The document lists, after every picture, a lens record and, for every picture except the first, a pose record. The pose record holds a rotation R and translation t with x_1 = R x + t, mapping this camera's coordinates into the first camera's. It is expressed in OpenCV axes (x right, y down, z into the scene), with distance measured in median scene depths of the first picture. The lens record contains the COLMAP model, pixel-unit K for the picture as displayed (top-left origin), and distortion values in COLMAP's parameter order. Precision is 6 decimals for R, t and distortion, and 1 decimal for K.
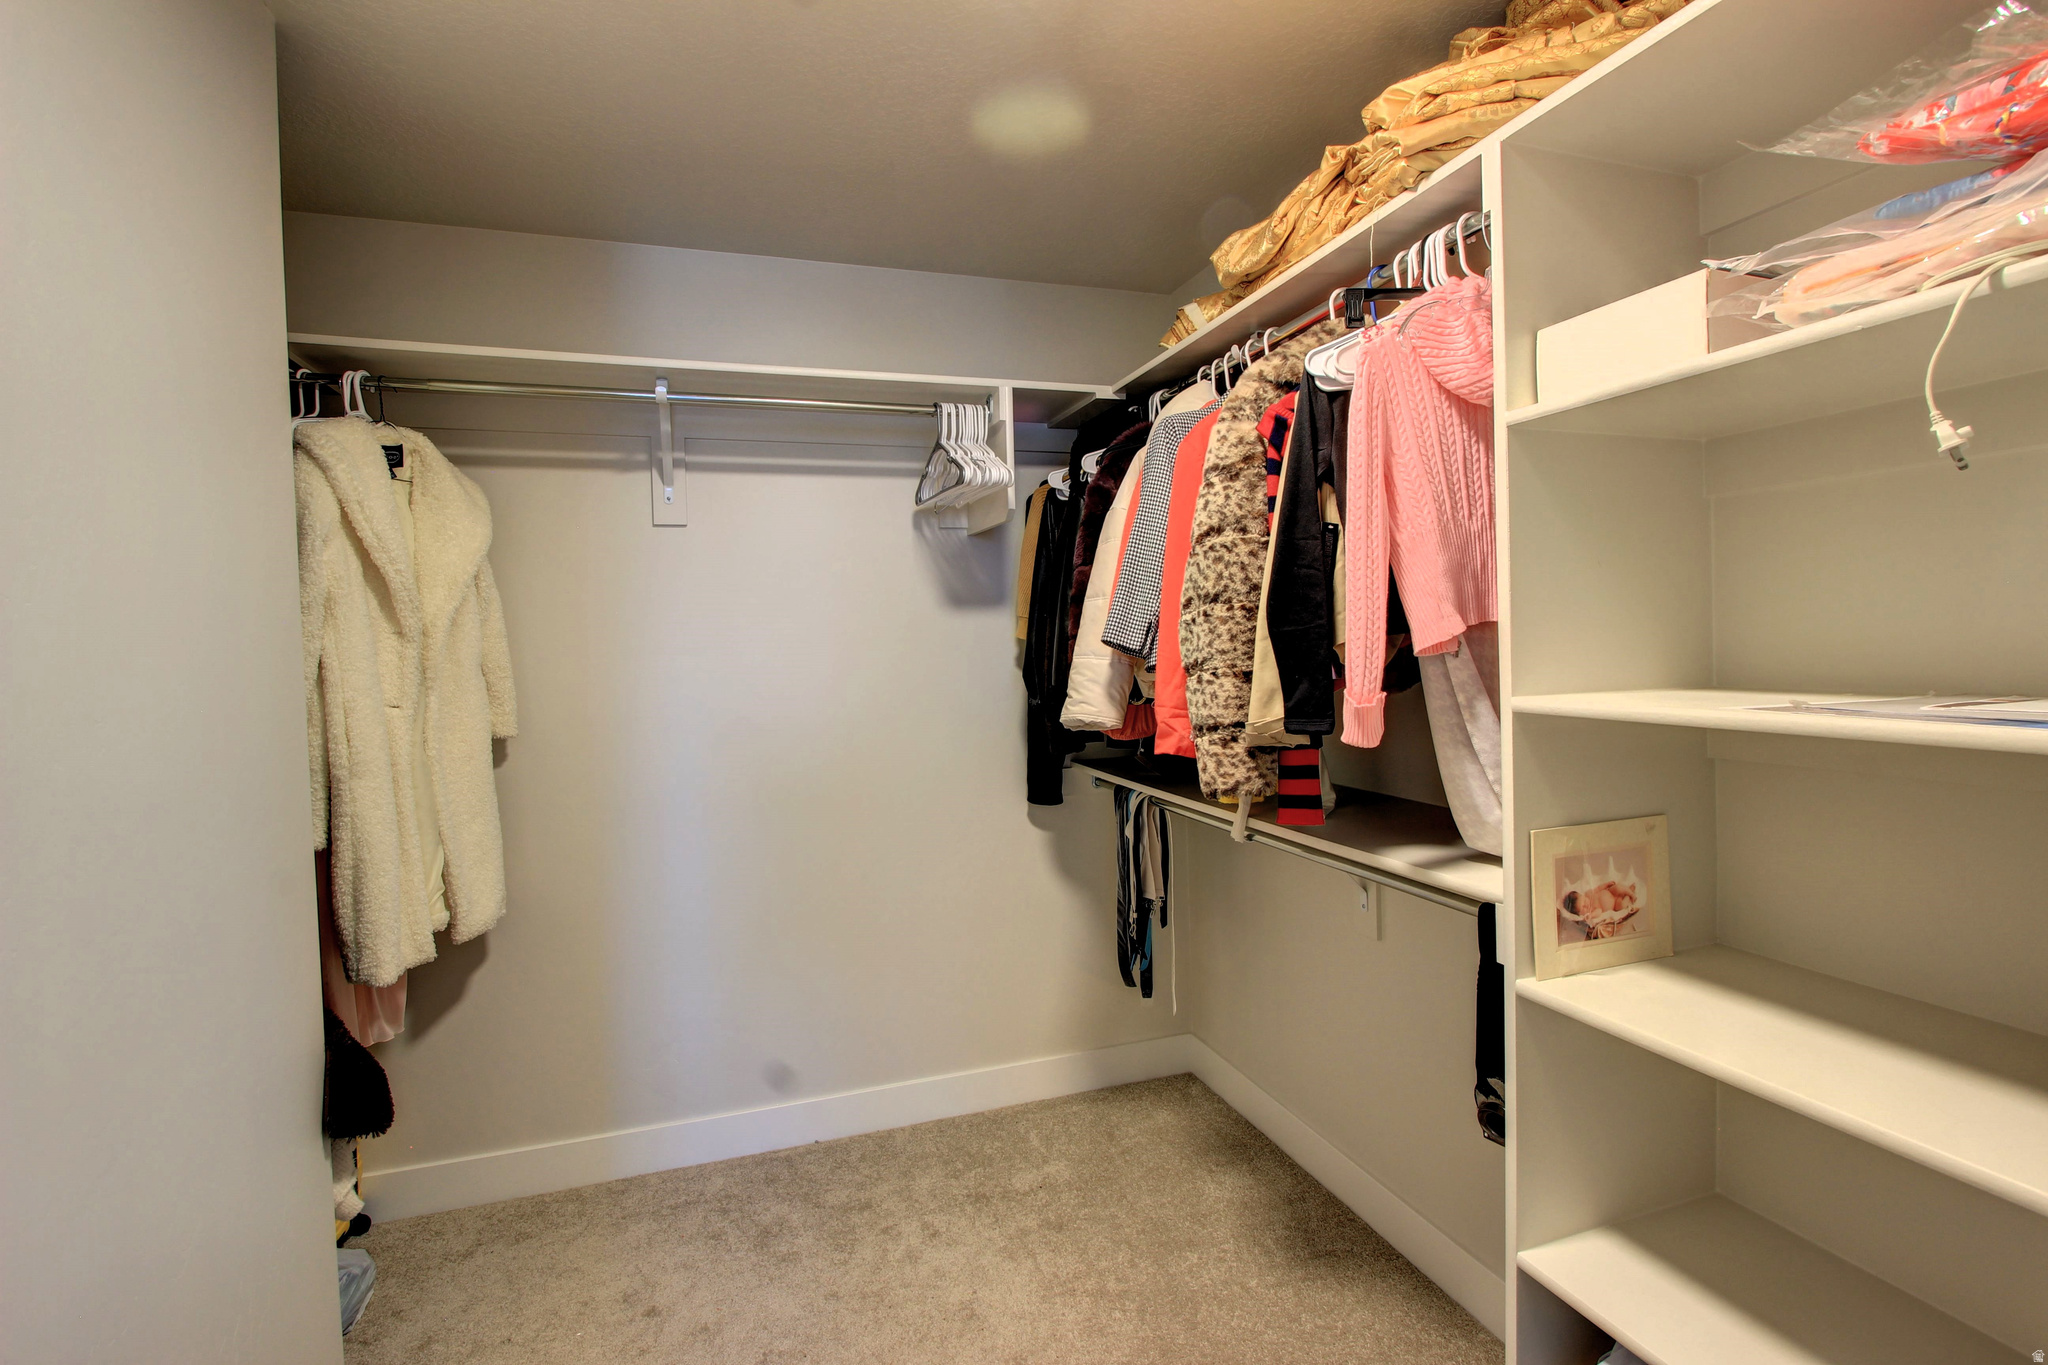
lens RADIAL K [[1024.7, 0, 1016.9], [0, 1024.7, 663.6], [0, 0, 1]] dist [-0.002907, 0.000054]
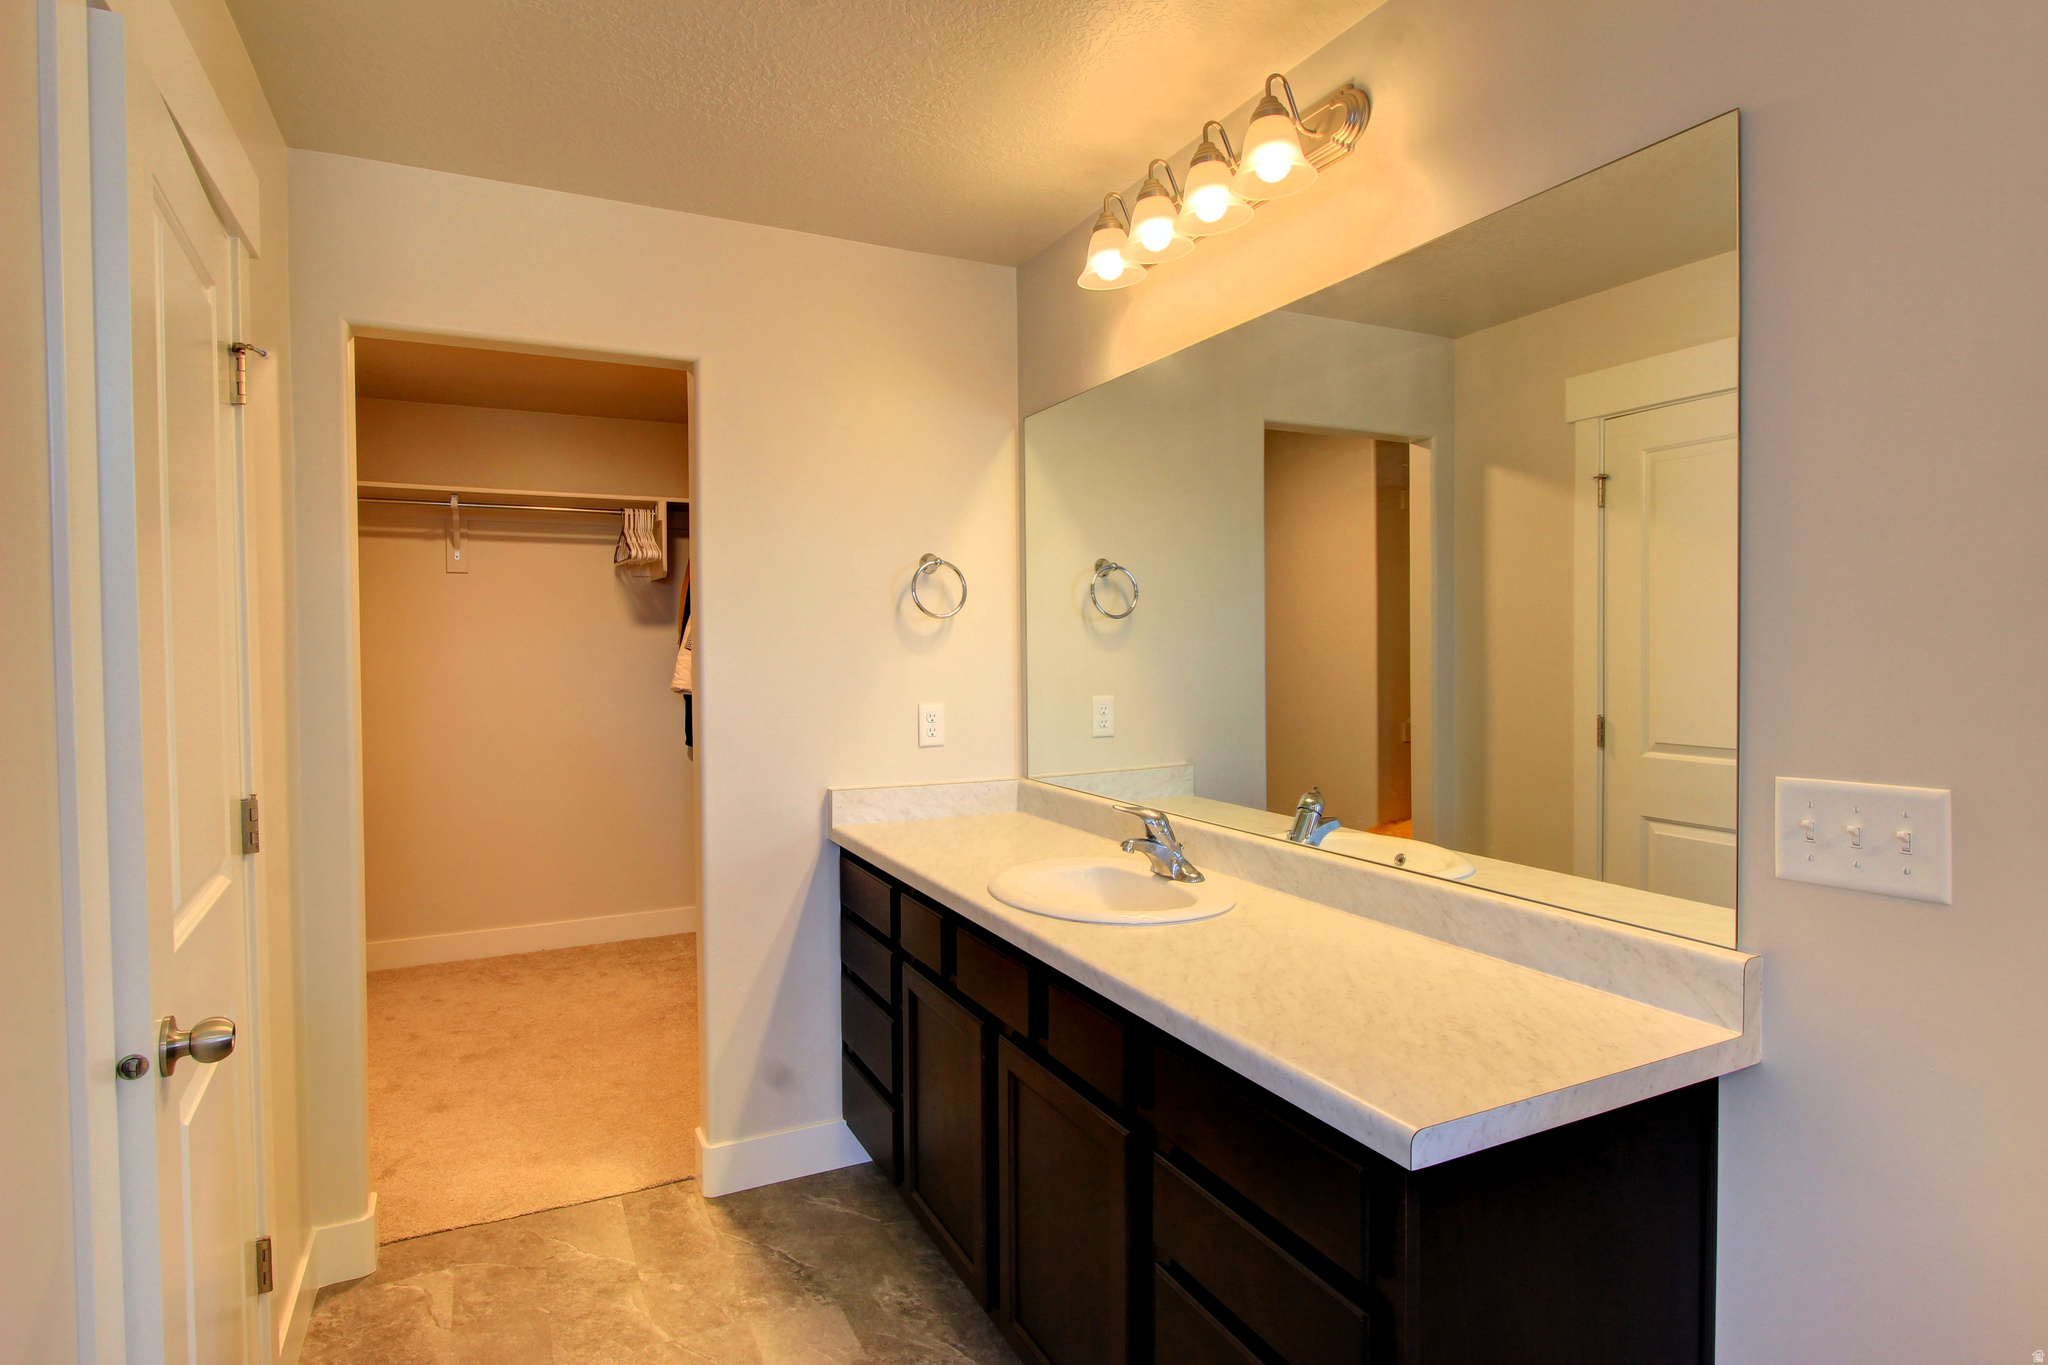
lens RADIAL K [[1127.1, 0, 1024.9], [0, 1127.1, 665.1], [0, 0, 1]] dist [-0.005075, -0.000839]
pose [[0.989046, 0.019976, 0.146248, 0.324754], [-0.018537, 0.999765, -0.011195, 0.019923], [-0.146438, 0.008361, 0.989185, -0.990987]]
